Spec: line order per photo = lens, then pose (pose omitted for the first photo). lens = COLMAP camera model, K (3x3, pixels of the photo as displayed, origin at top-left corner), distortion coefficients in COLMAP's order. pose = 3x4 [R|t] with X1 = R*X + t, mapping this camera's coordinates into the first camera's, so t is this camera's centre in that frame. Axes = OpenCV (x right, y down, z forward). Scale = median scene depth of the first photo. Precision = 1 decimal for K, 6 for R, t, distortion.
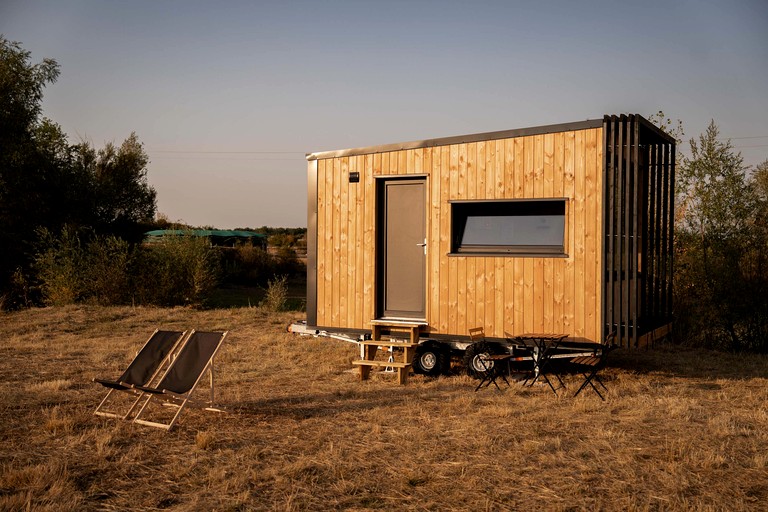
lens RADIAL K [[843.2, 0, 384.0], [0, 843.2, 256.0], [0, 0, 1]] dist [0.010919, 0.006225]
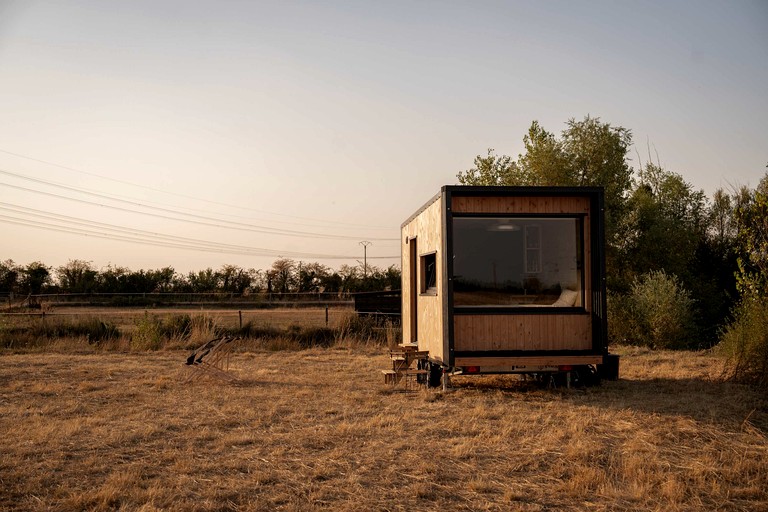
lens RADIAL K [[930.9, 0, 384.0], [0, 930.9, 256.0], [0, 0, 1]] dist [0.114304, 0.003812]
pose [[0.588607, -0.044056, -0.807218, 1.295073], [0.002292, 0.998601, -0.052829, 0.015235], [0.808416, 0.029245, 0.587885, 0.077069]]
